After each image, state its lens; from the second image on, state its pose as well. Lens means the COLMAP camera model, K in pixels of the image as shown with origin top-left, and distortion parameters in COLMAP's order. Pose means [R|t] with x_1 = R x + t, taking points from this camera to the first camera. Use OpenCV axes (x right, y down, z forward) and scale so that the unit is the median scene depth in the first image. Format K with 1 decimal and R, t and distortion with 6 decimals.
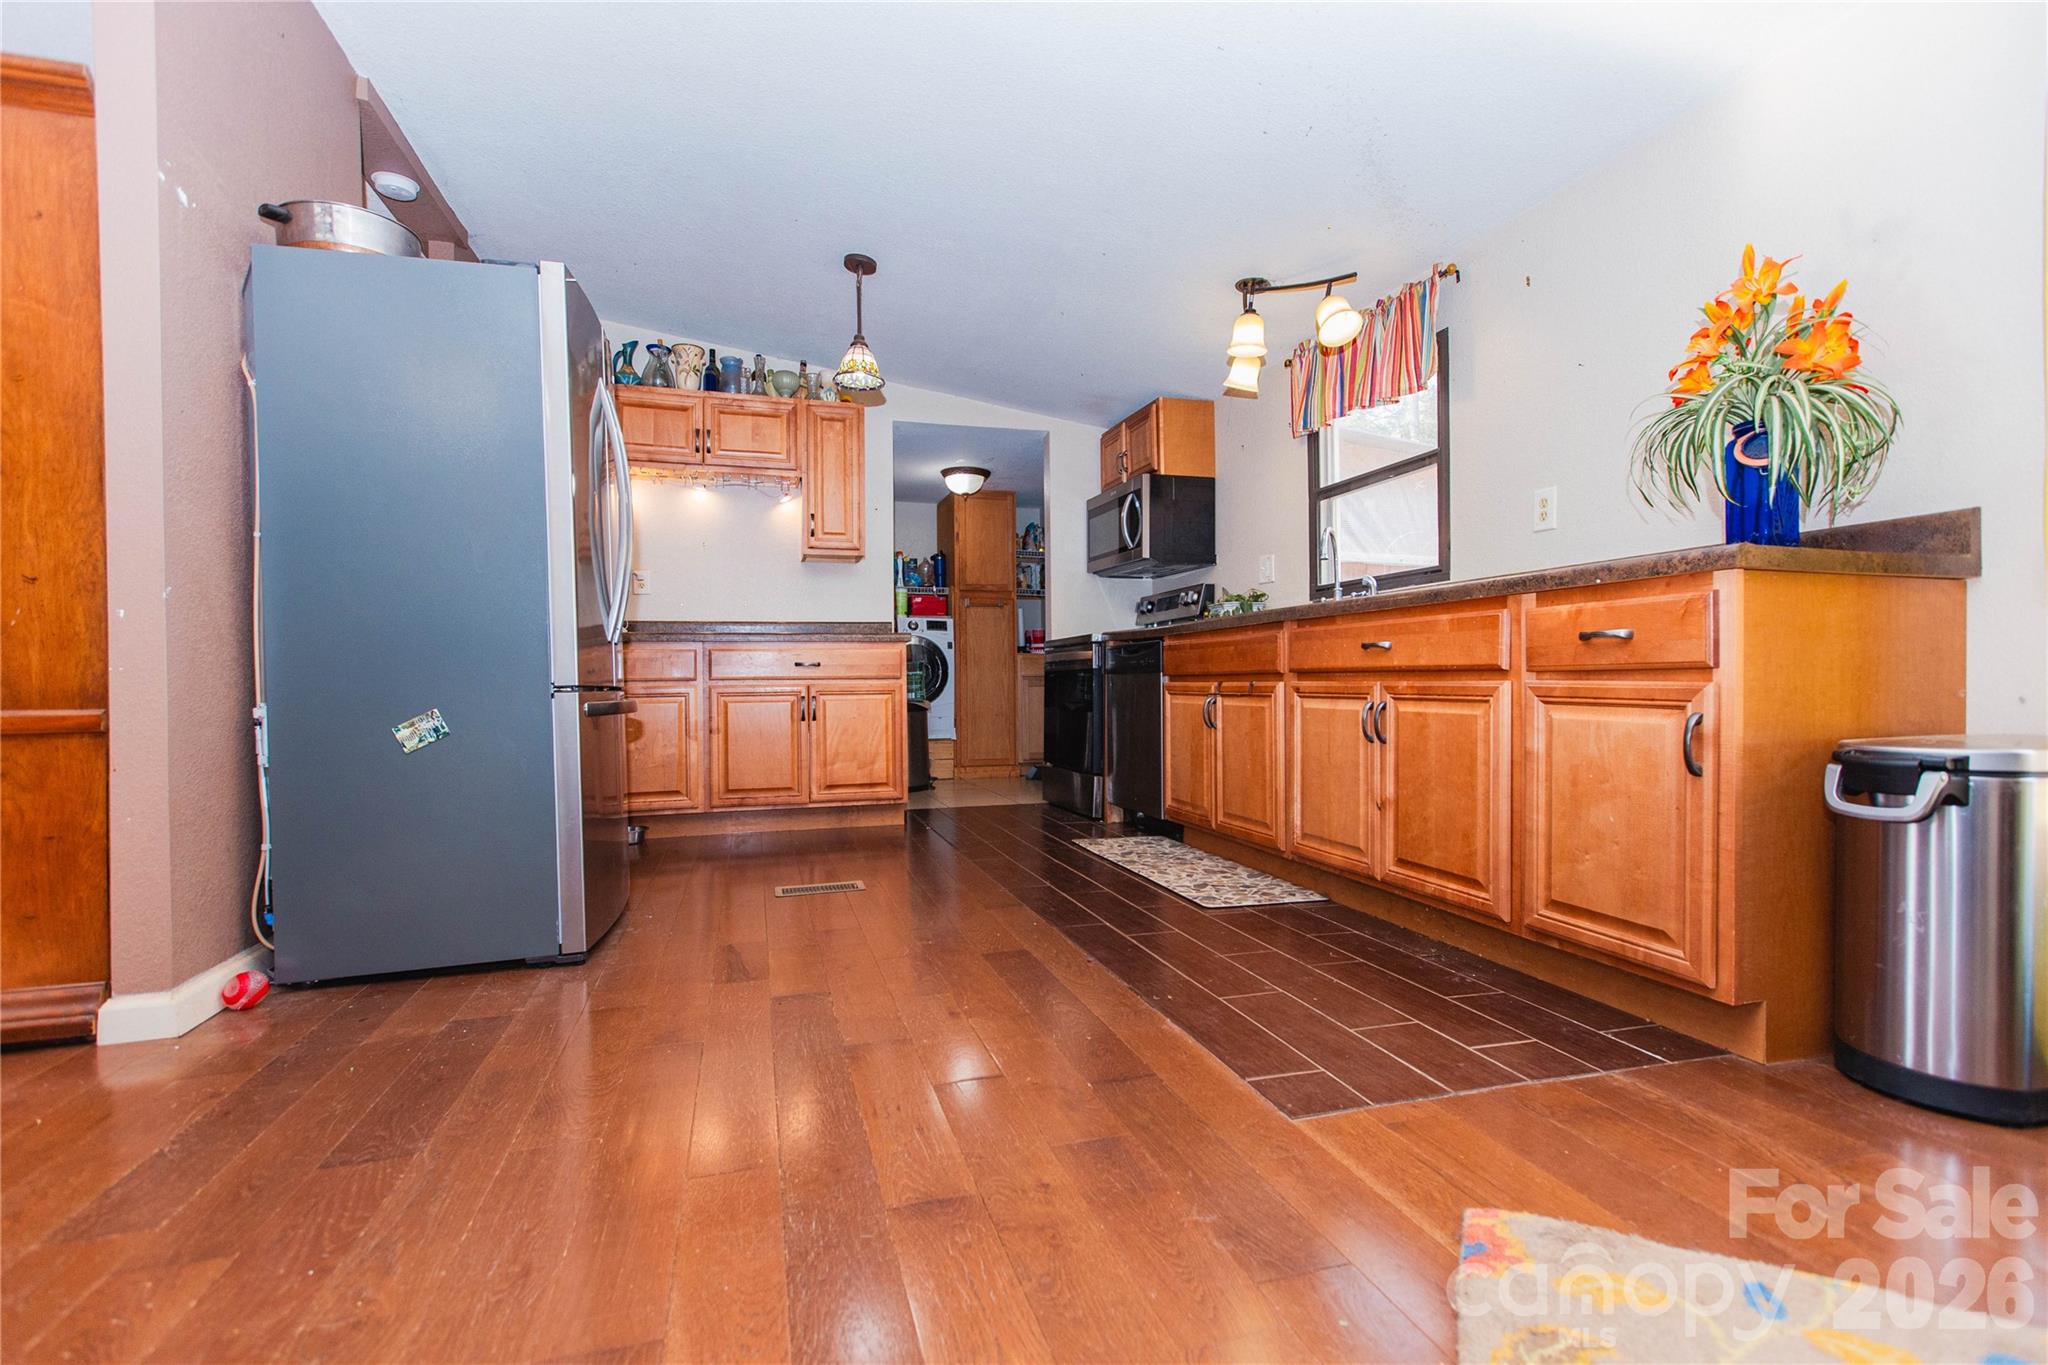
lens RADIAL K [[913.3, 0, 1017.2], [0, 913.3, 687.0], [0, 0, 1]] dist [0.002220, -0.000432]
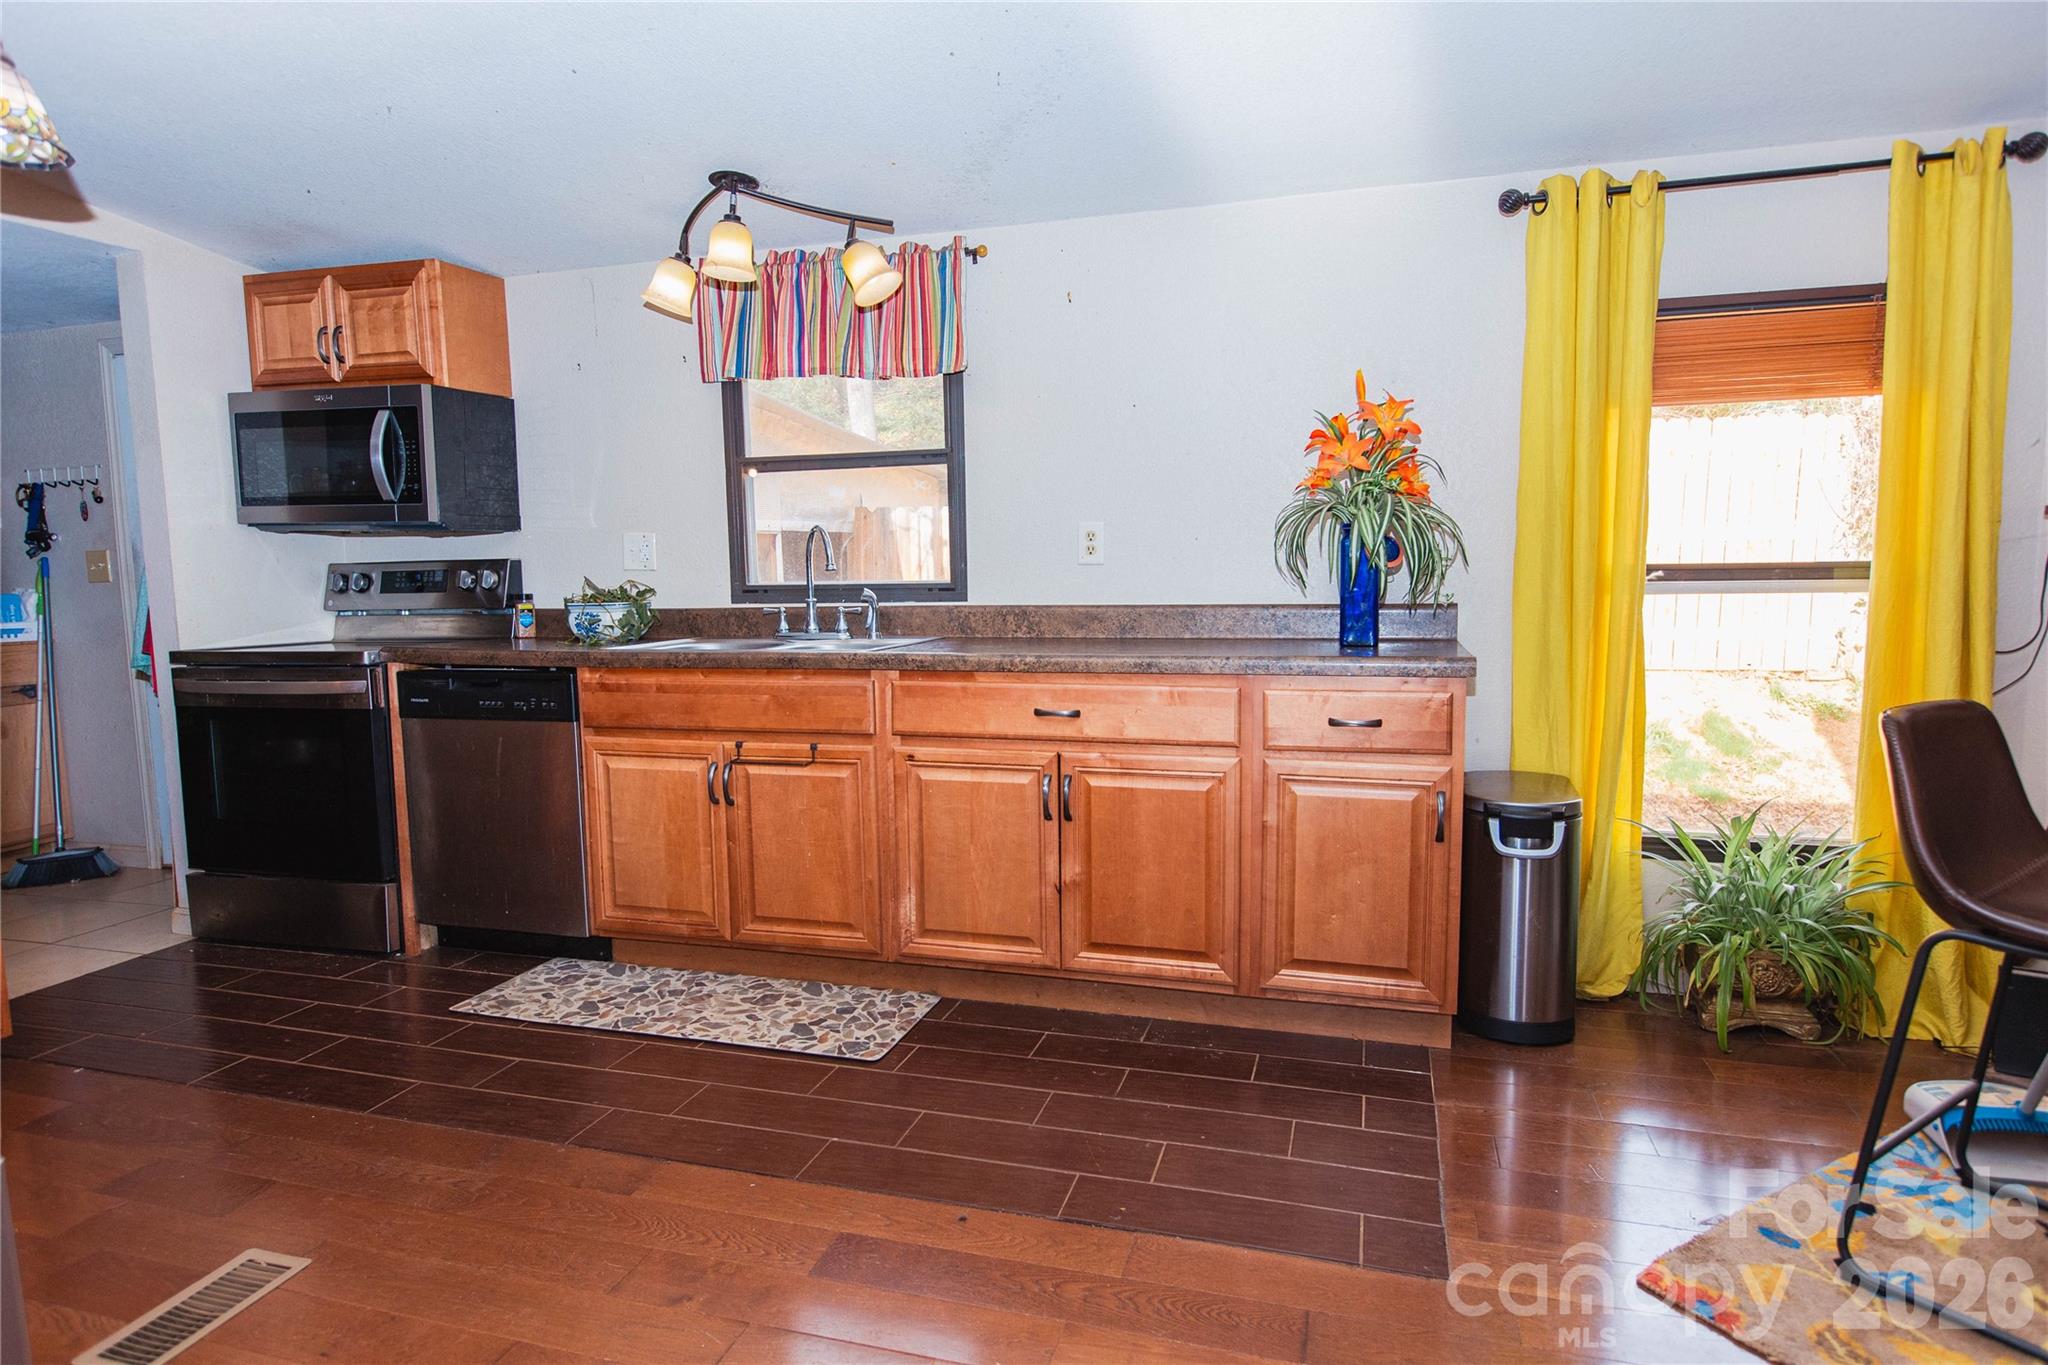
lens RADIAL K [[1164.4, 0, 1024.0], [0, 1164.4, 682.5], [0, 0, 1]] dist [0.001396, -0.001131]
pose [[0.547067, -0.091624, 0.832060, -0.413880], [0.018336, 0.995065, 0.097518, -0.136832], [-0.836888, -0.038093, 0.546047, 0.304401]]
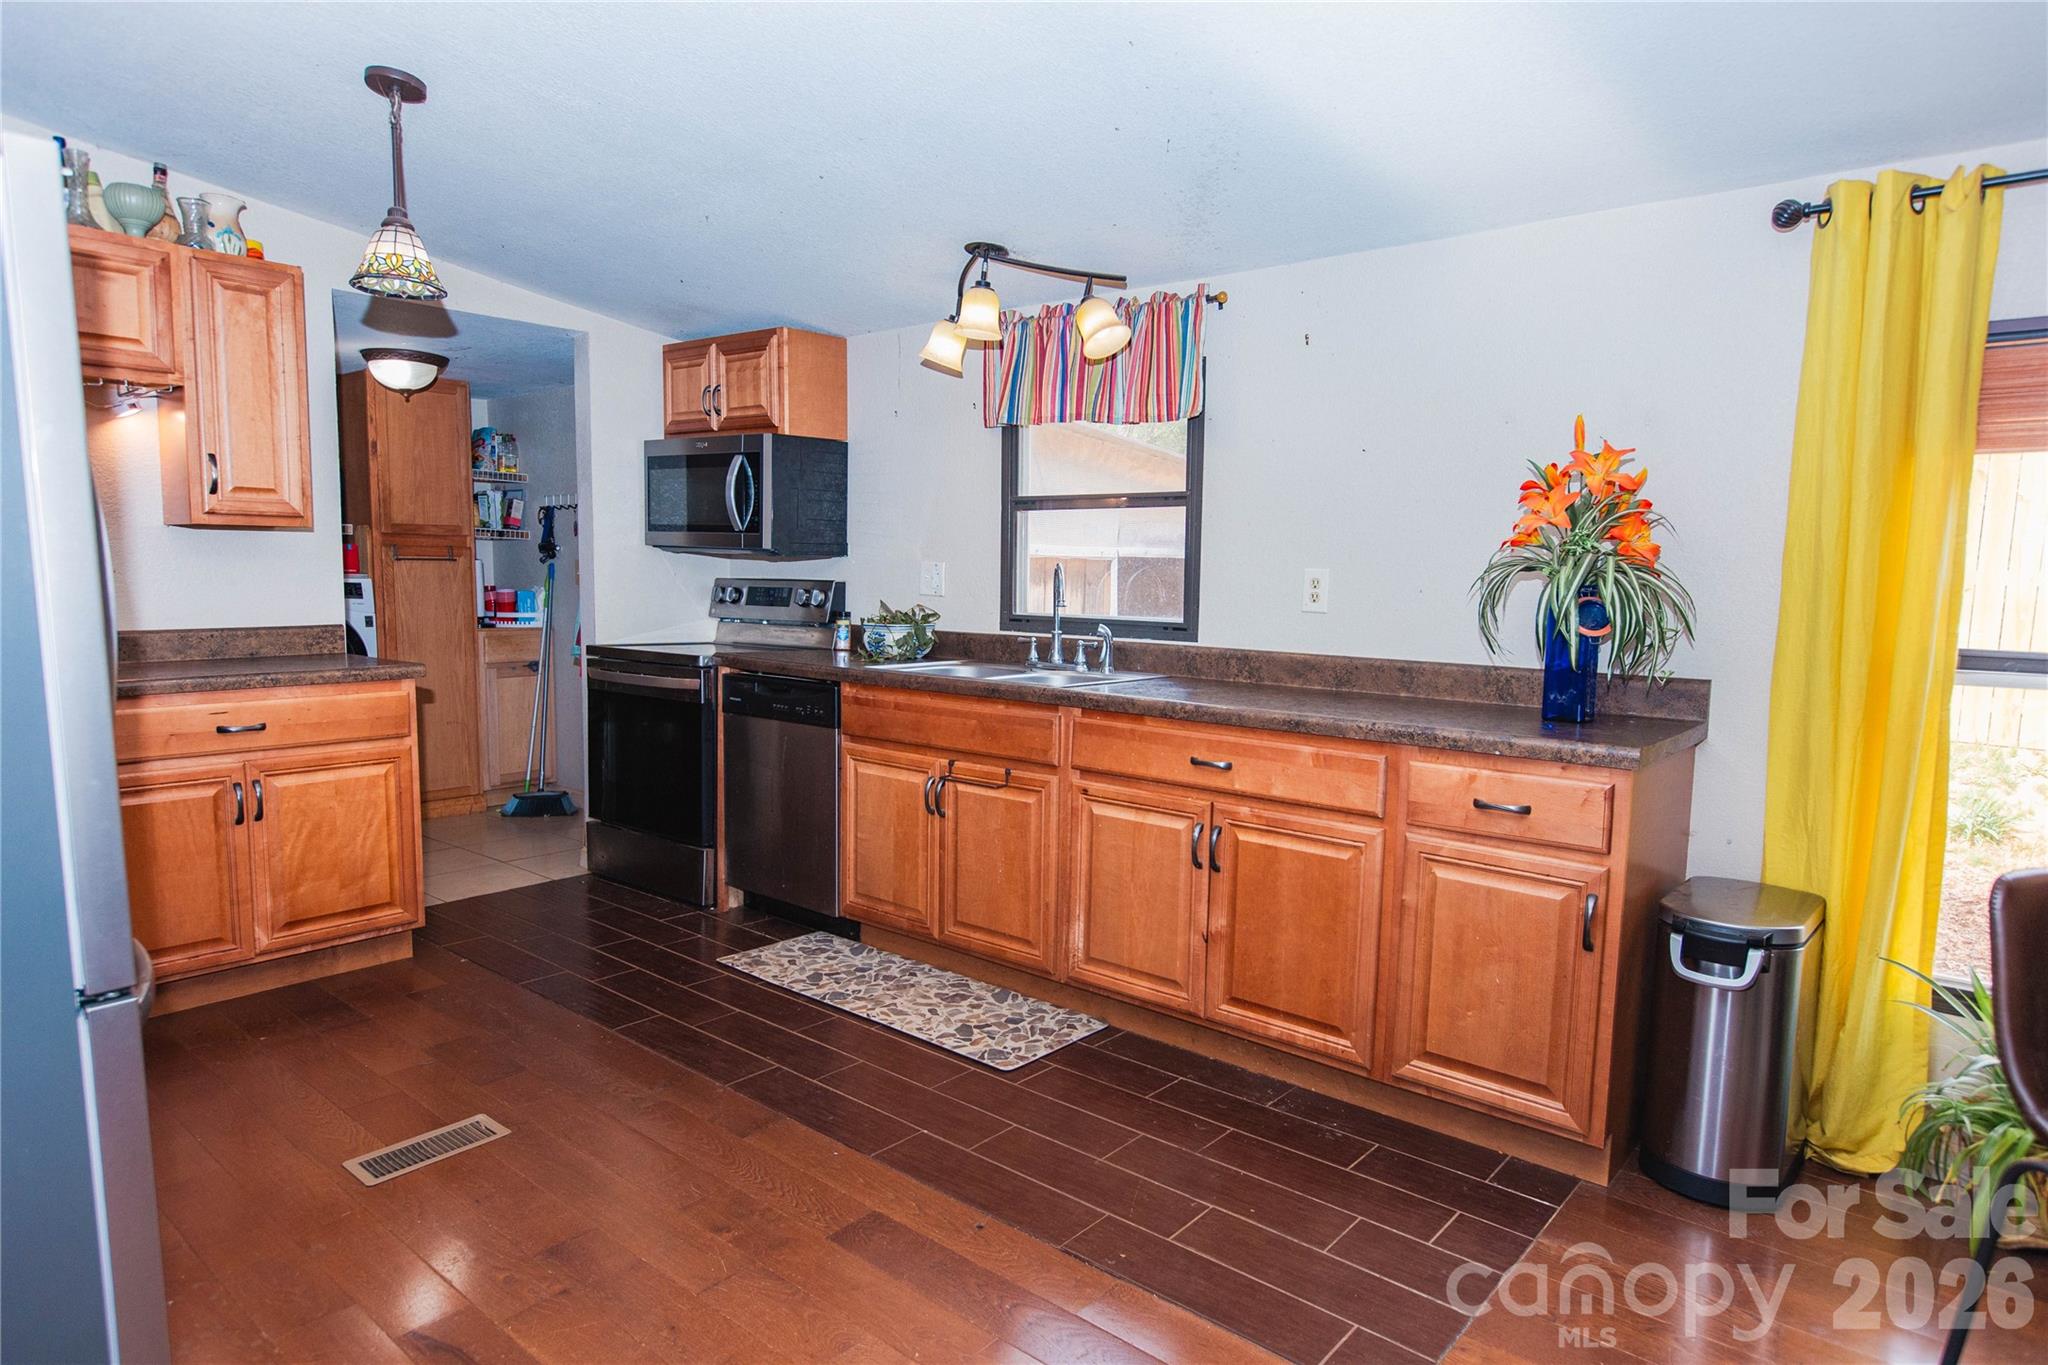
lens RADIAL K [[1184.8, 0, 1034.3], [0, 1184.8, 686.0], [0, 0, 1]] dist [0.002165, -0.000142]
pose [[0.831791, -0.034948, 0.553988, -0.284887], [-0.019111, 0.995621, 0.091503, -0.164216], [-0.554761, -0.086698, 0.827481, 0.109278]]
